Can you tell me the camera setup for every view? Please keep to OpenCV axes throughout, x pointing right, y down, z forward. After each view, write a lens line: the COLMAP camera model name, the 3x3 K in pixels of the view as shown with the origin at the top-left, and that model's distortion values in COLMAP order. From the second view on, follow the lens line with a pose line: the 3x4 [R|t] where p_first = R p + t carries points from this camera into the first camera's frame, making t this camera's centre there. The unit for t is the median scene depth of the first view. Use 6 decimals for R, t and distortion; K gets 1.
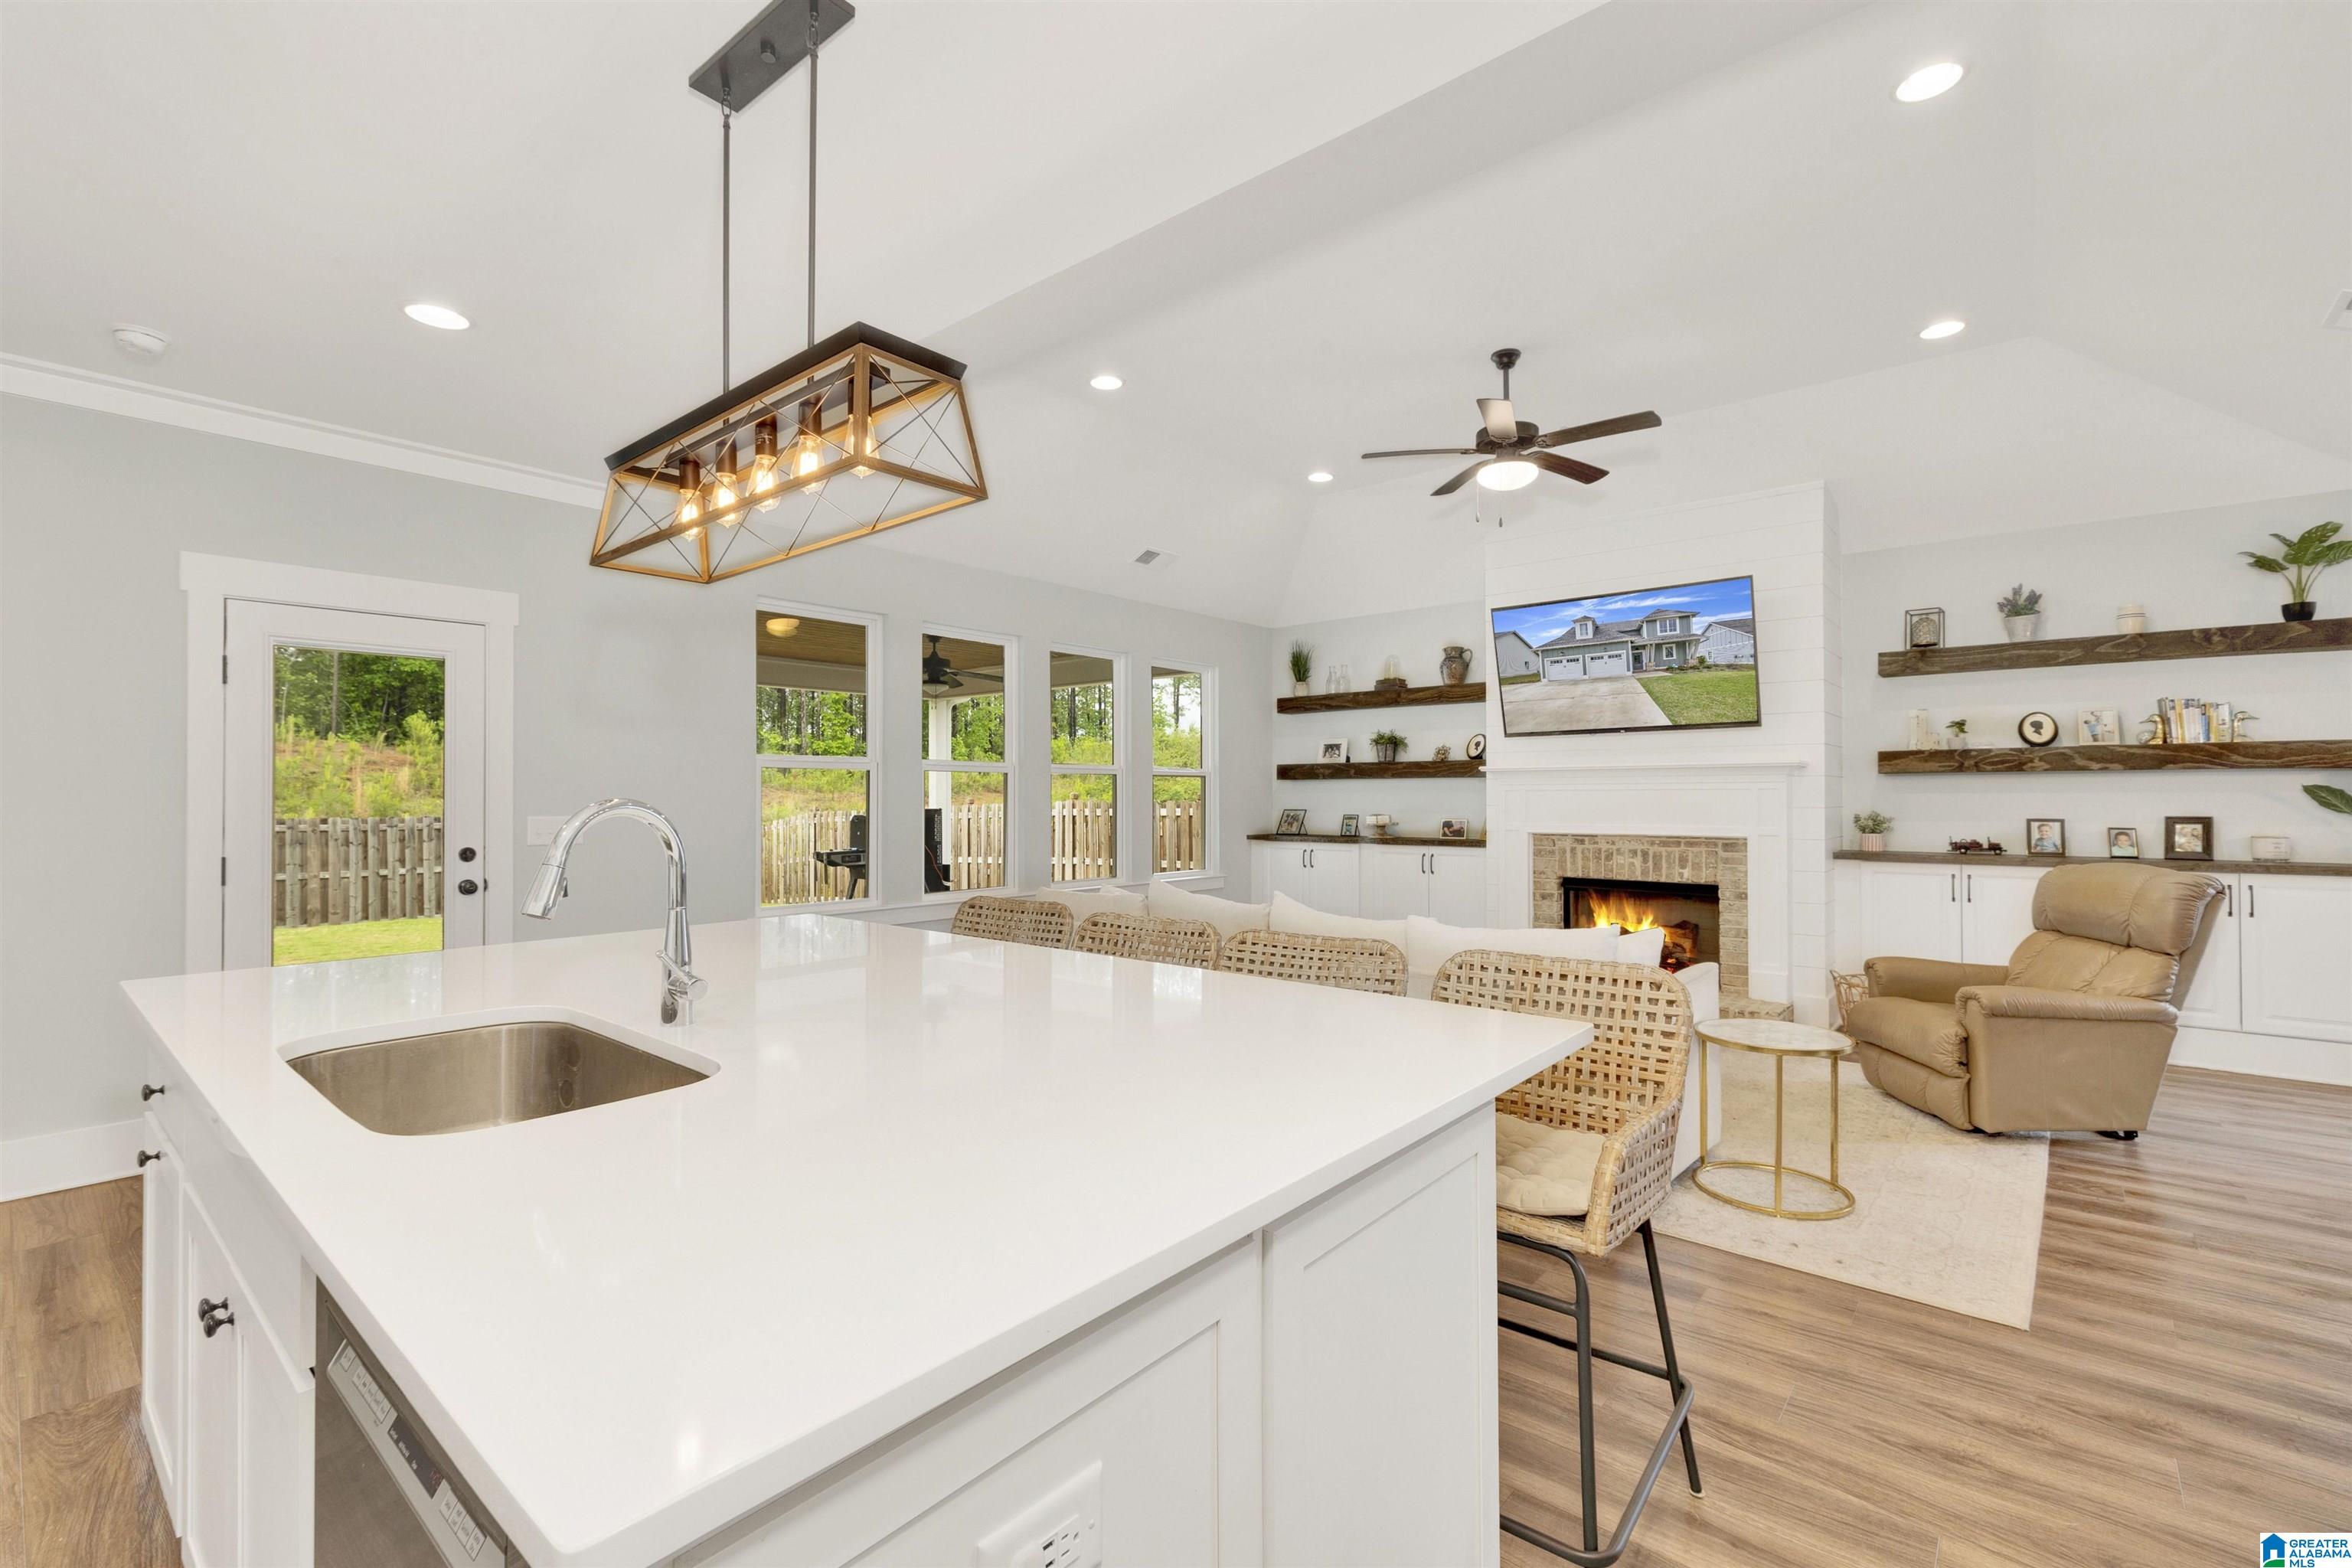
lens RADIAL K [[1019.6, 0, 1183.6], [0, 1019.6, 773.3], [0, 0, 1]] dist [-0.000755, 0.000190]
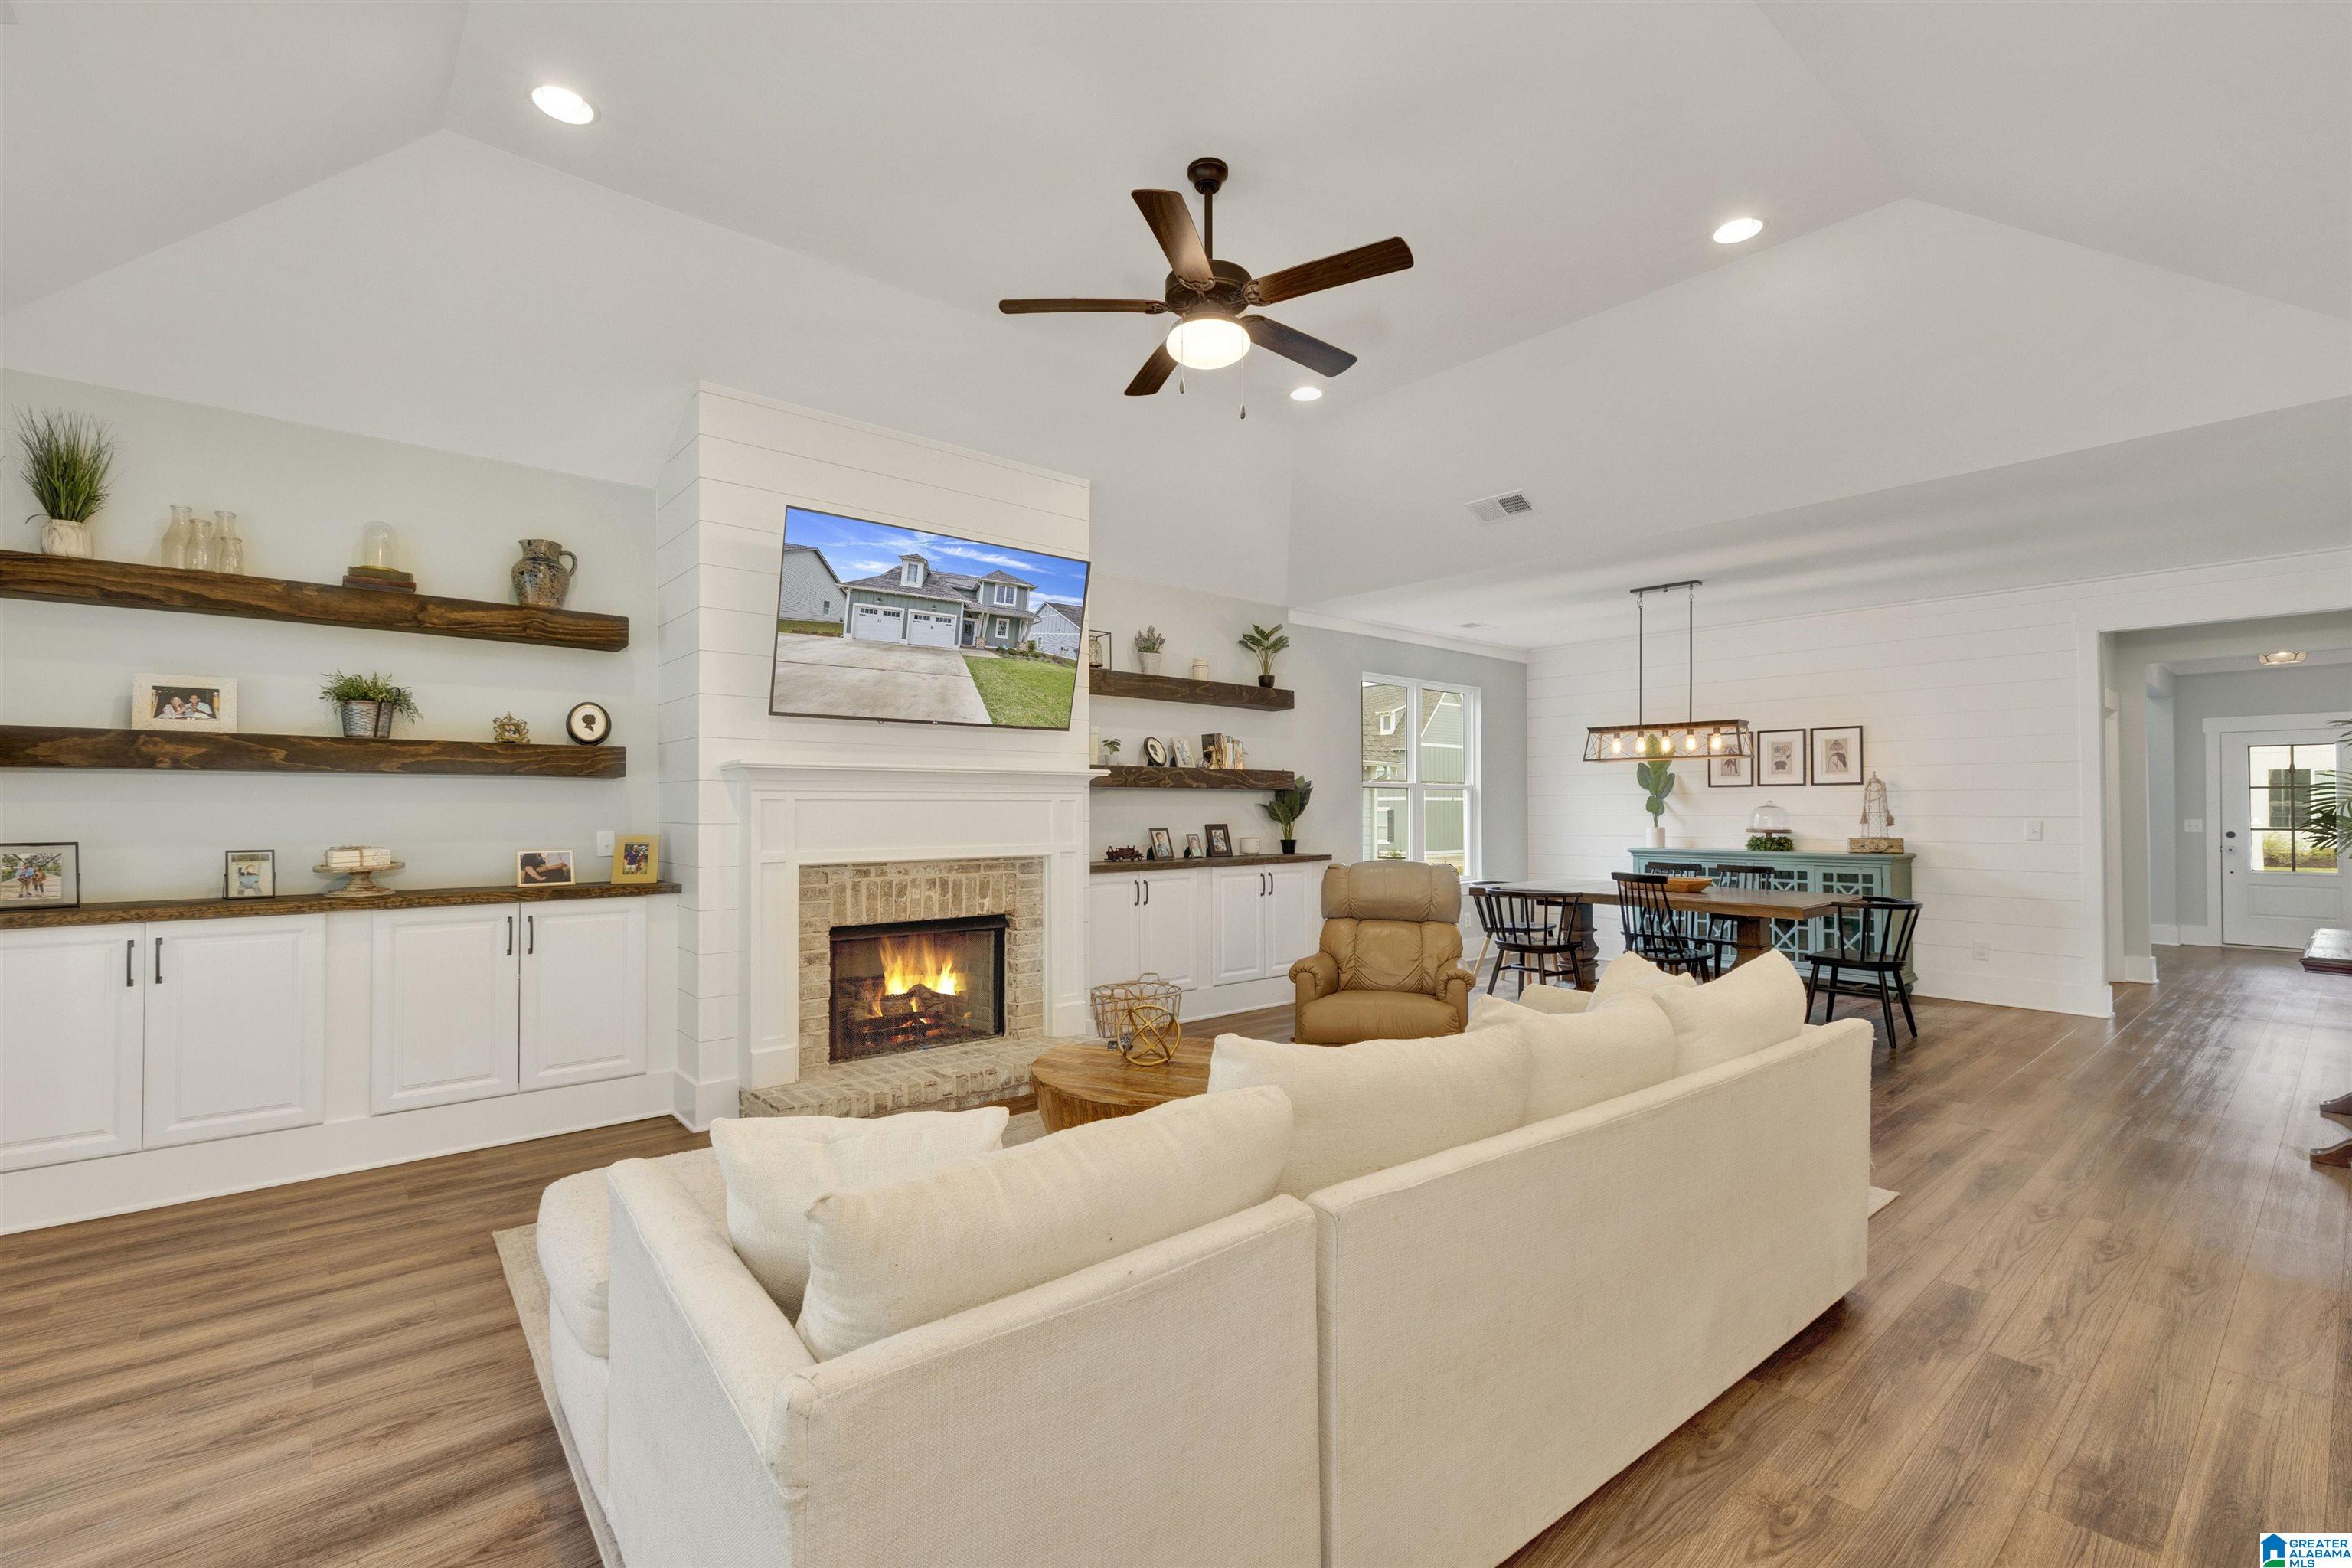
lens RADIAL K [[1019.6, 0, 1177.6], [0, 1019.6, 796.1], [0, 0, 1]] dist [-0.000755, 0.000190]
pose [[0.161762, 0.014123, 0.986729, -0.272125], [-0.020587, 0.999728, -0.010934, 0.017556], [-0.986615, -0.018545, 0.162008, 0.687522]]
